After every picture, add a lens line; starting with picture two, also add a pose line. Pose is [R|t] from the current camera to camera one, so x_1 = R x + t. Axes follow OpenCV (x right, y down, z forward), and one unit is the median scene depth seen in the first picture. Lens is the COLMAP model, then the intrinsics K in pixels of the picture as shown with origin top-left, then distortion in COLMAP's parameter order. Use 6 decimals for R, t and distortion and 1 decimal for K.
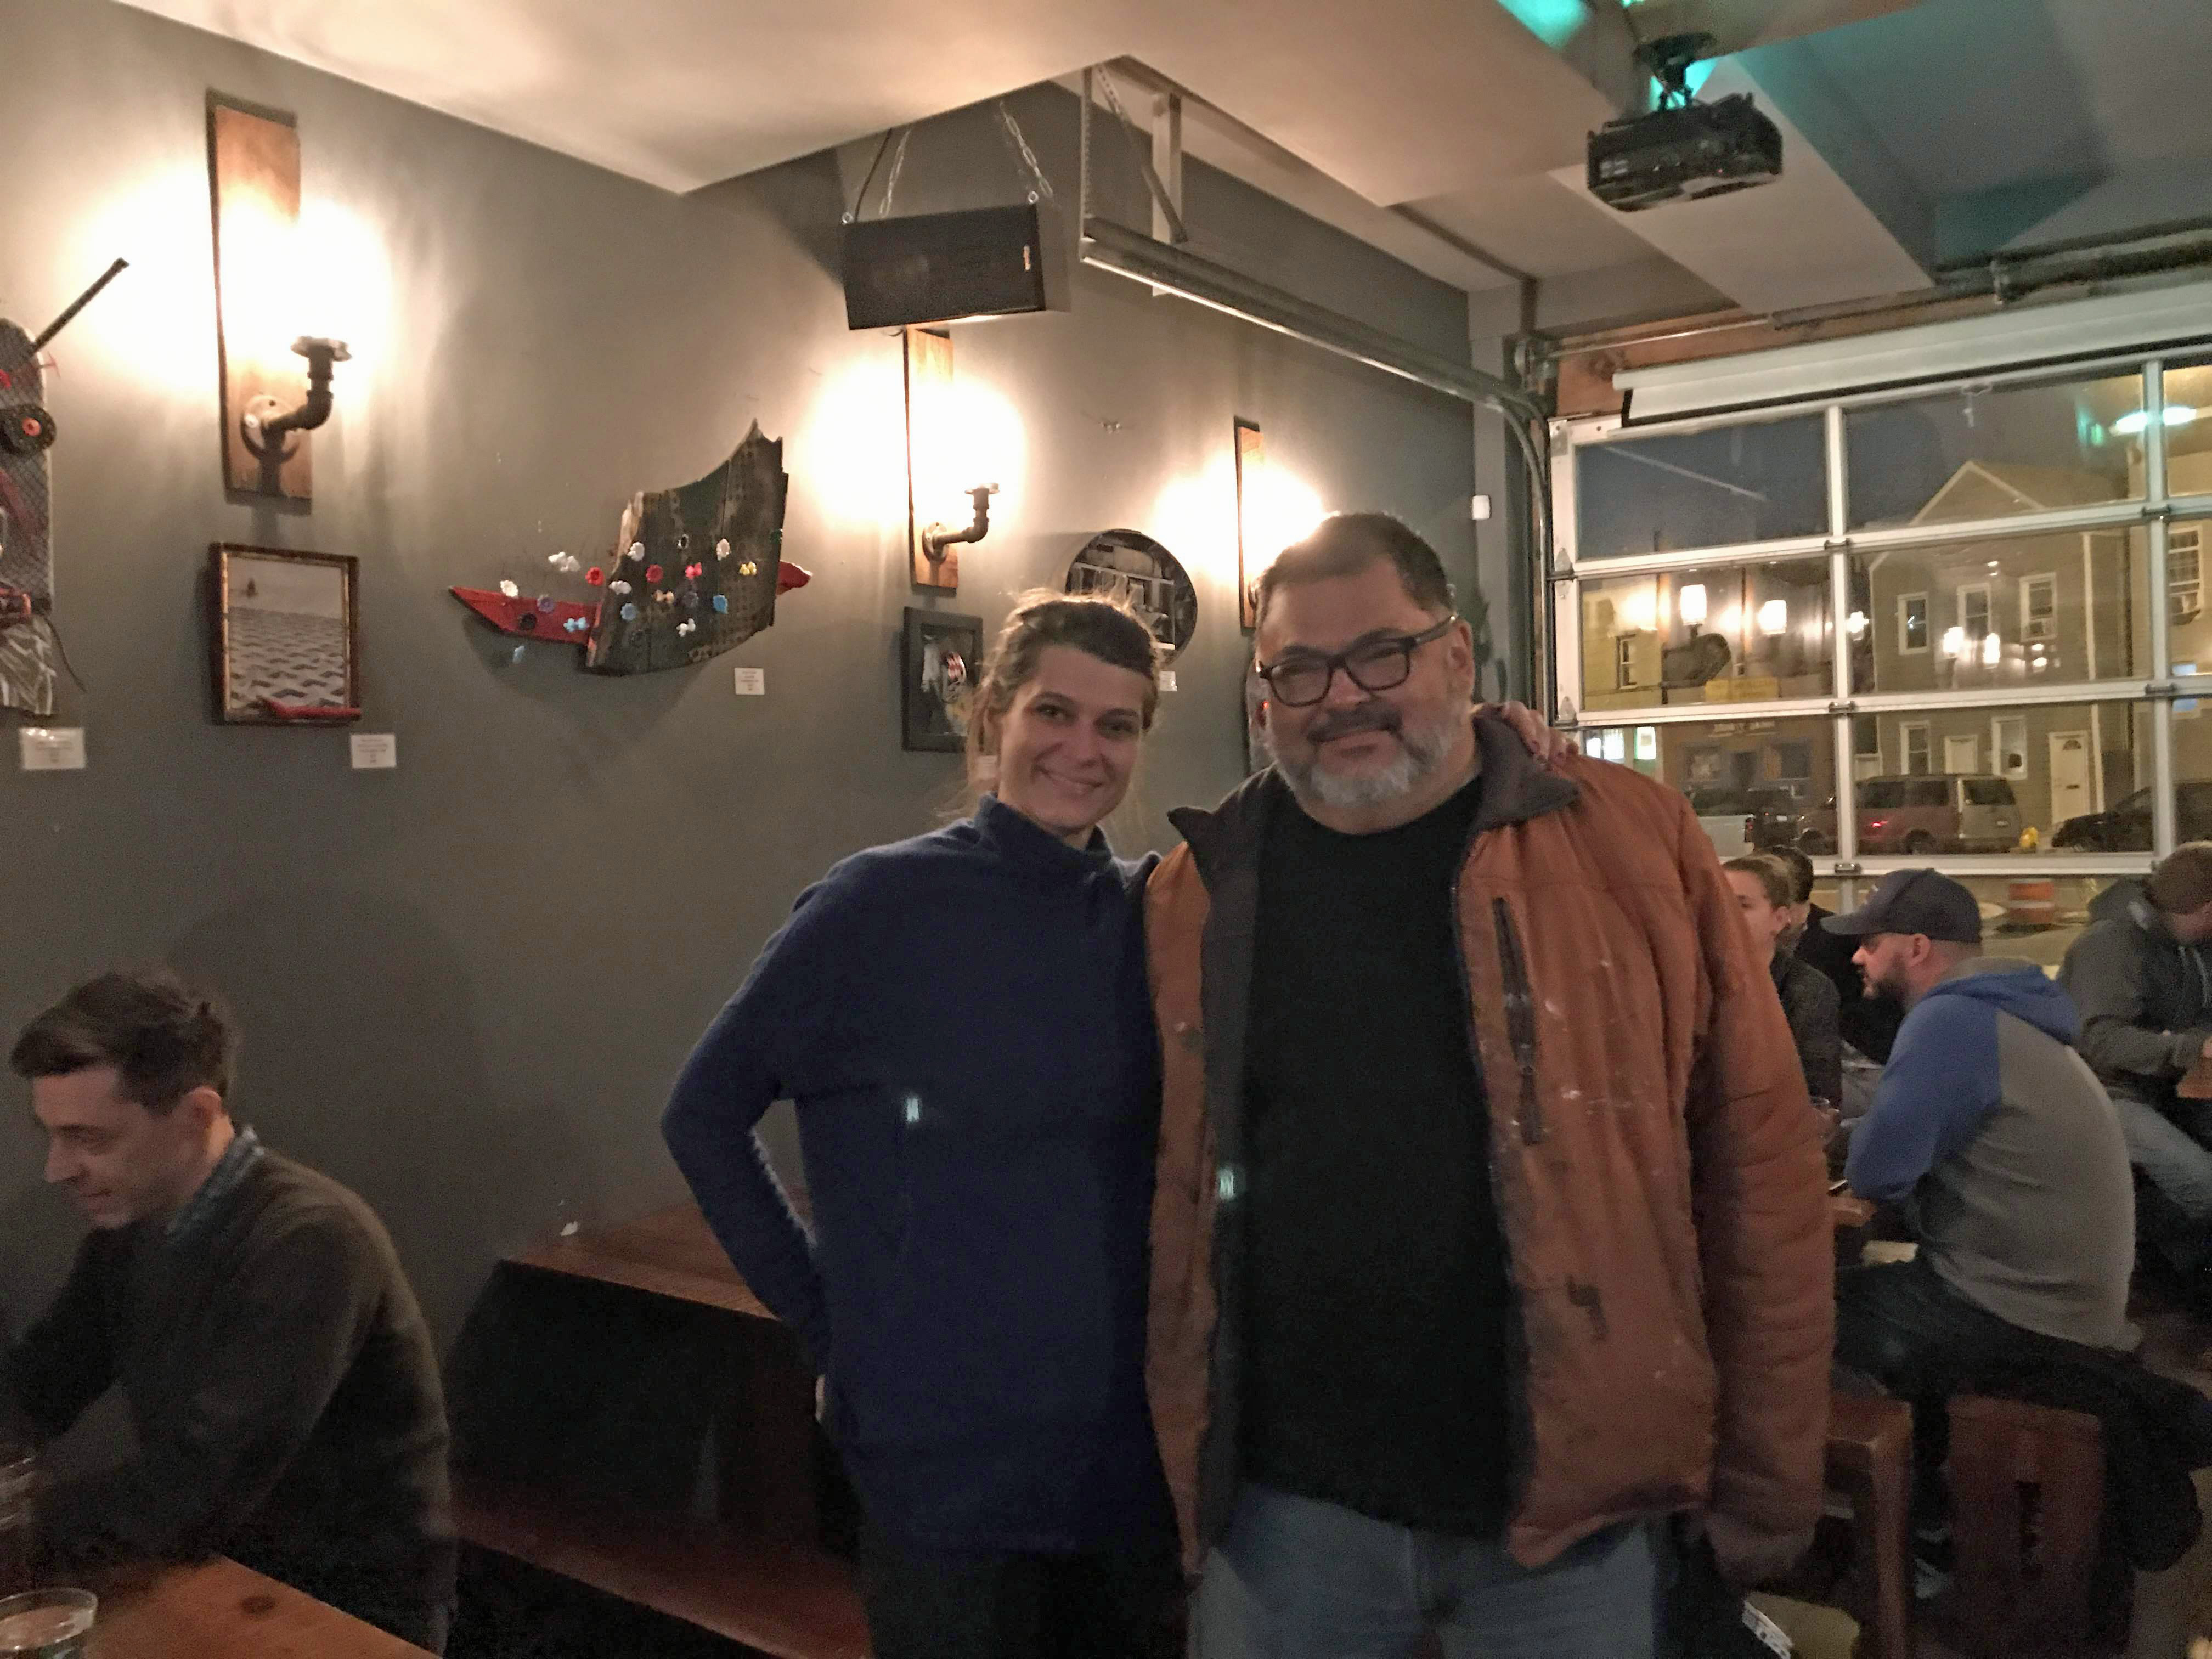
lens RADIAL K [[1850.2, 0, 1106.0], [0, 1850.2, 829.5], [0, 0, 1]] dist [0.004599, 0.003619]
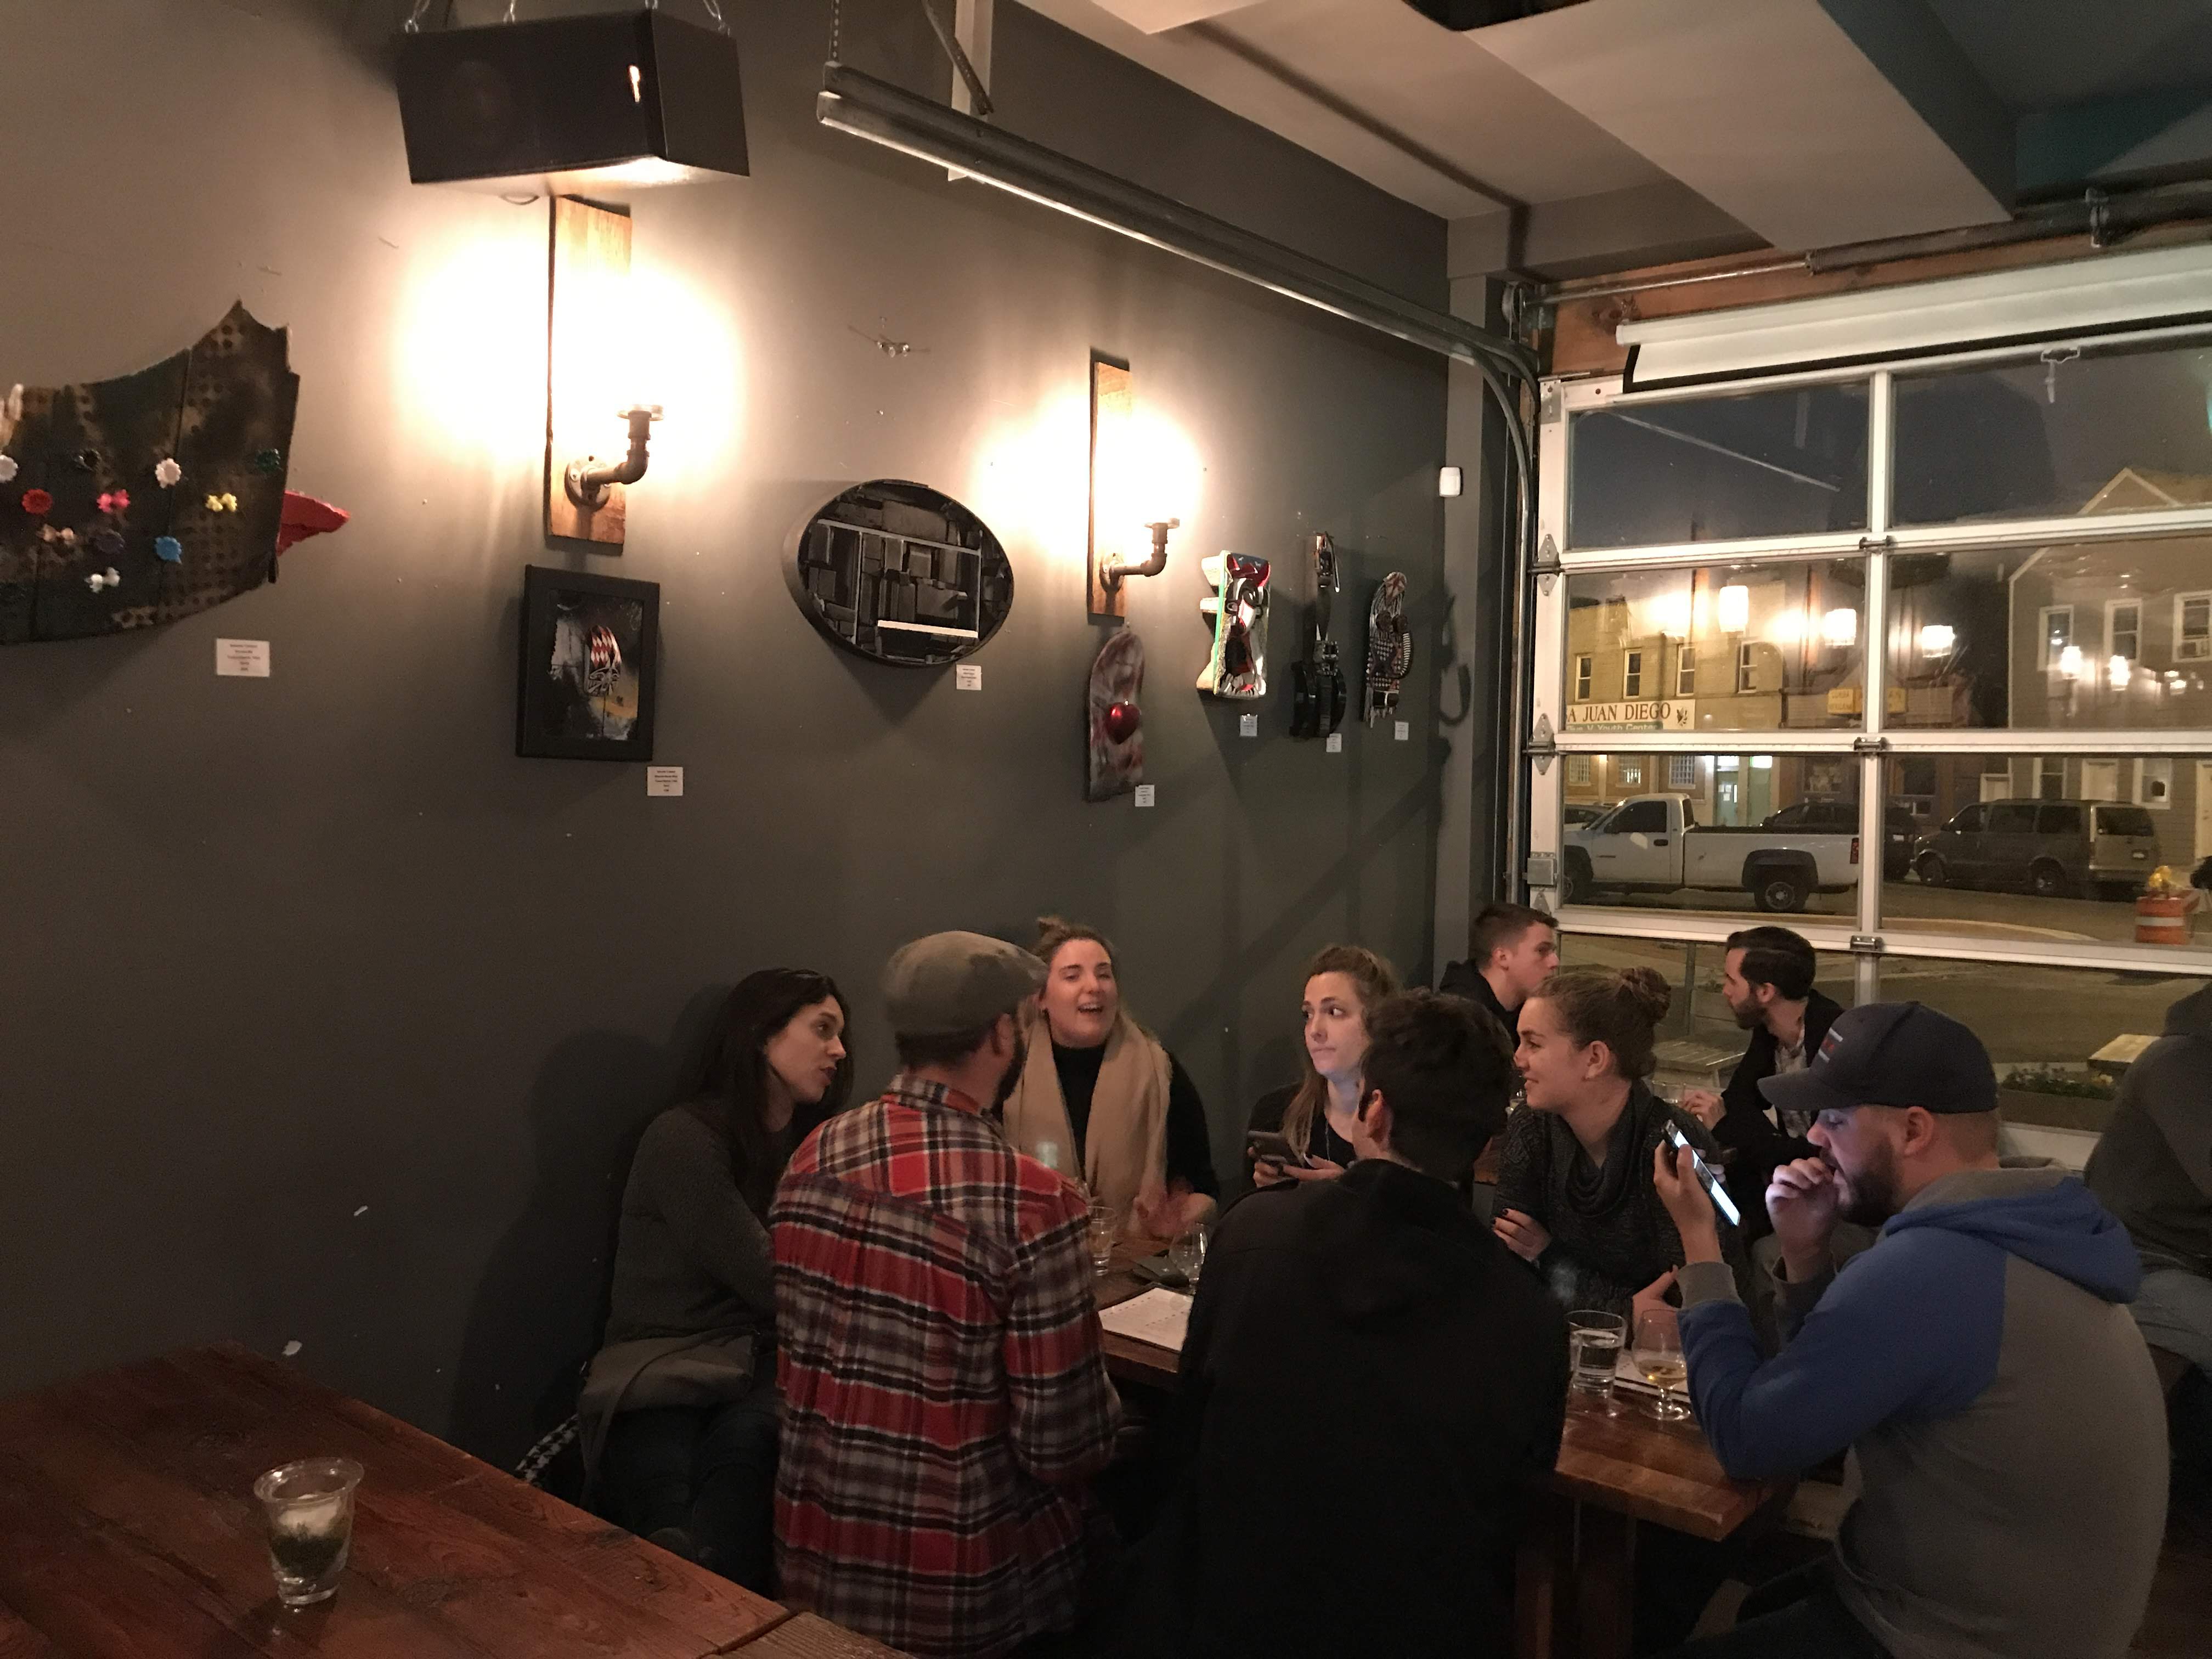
lens RADIAL K [[1850.2, 0, 1106.0], [0, 1850.2, 829.5], [0, 0, 1]] dist [0.004599, 0.003619]
pose [[0.996747, 0.051611, -0.061904, 0.116218], [-0.050795, 0.998601, 0.014683, -0.023767], [0.062575, -0.011491, 0.997974, 0.170440]]
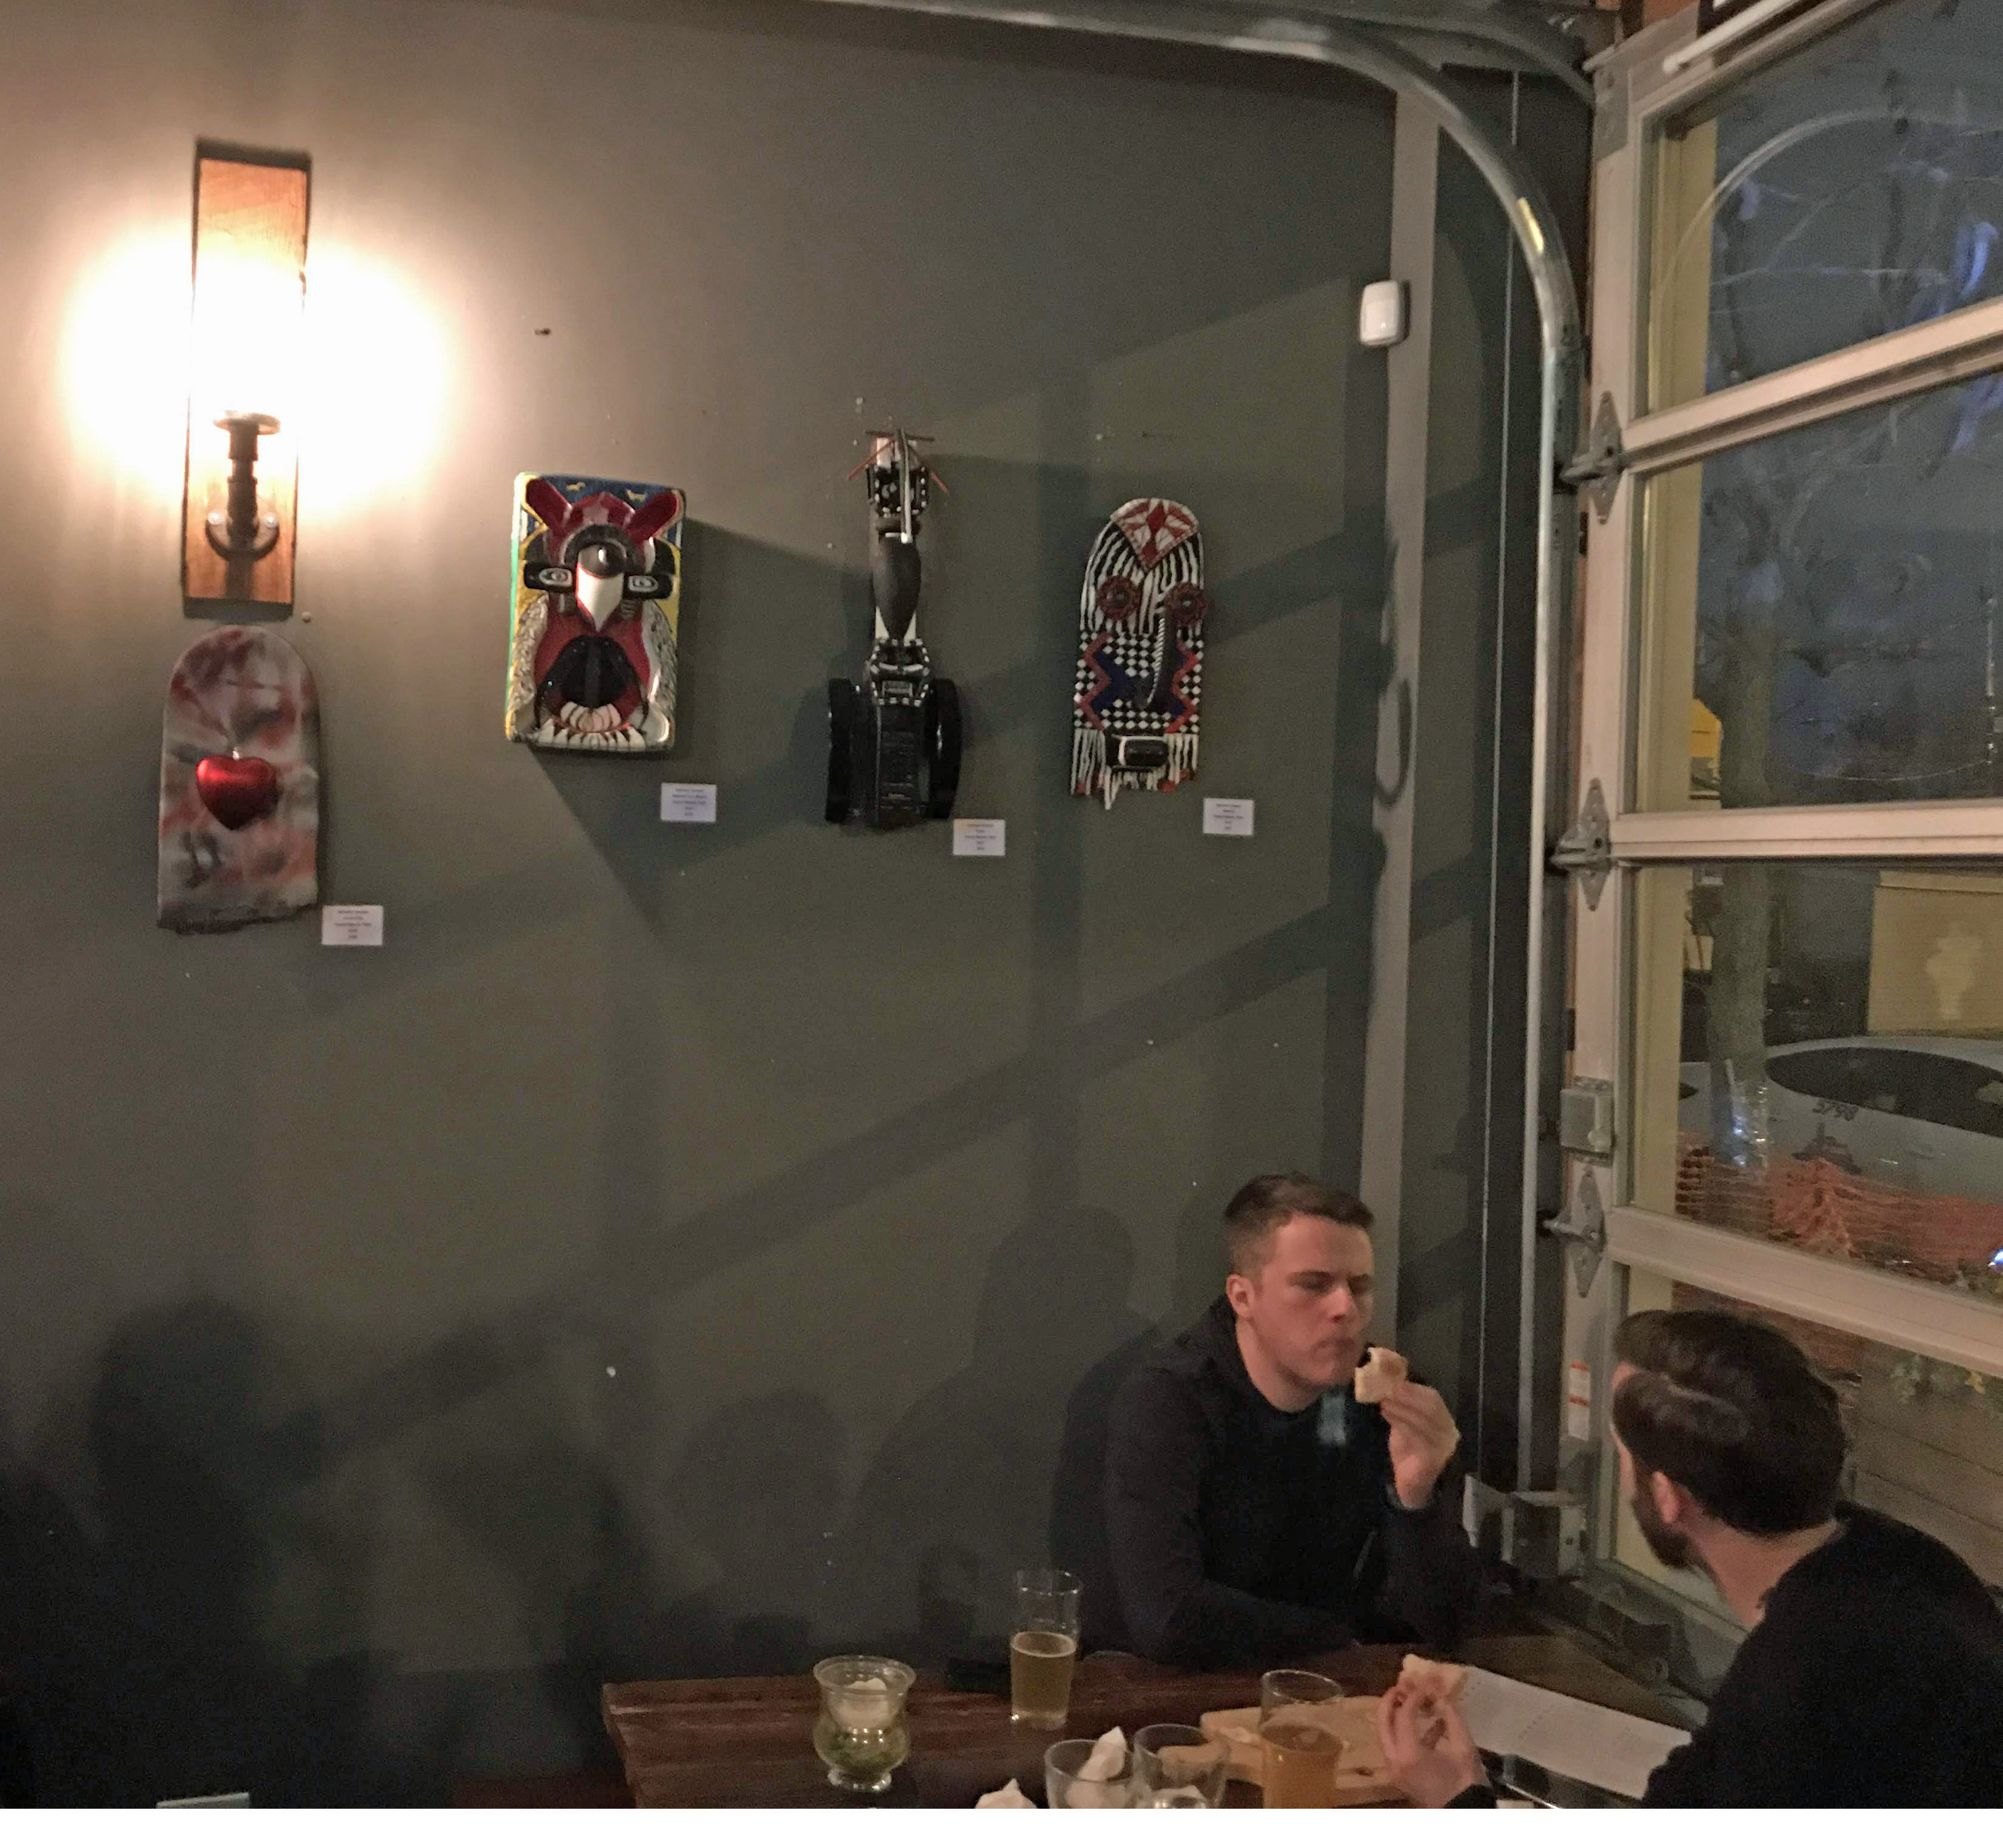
lens RADIAL K [[2031.5, 0, 1001.5], [0, 2031.5, 924.0], [0, 0, 1]] dist [0.007897, 0.014498]
pose [[0.744505, 0.039037, -0.666475, 0.480536], [-0.058538, 0.998261, -0.006922, -0.032612], [0.665046, 0.044168, 0.745496, 0.656372]]
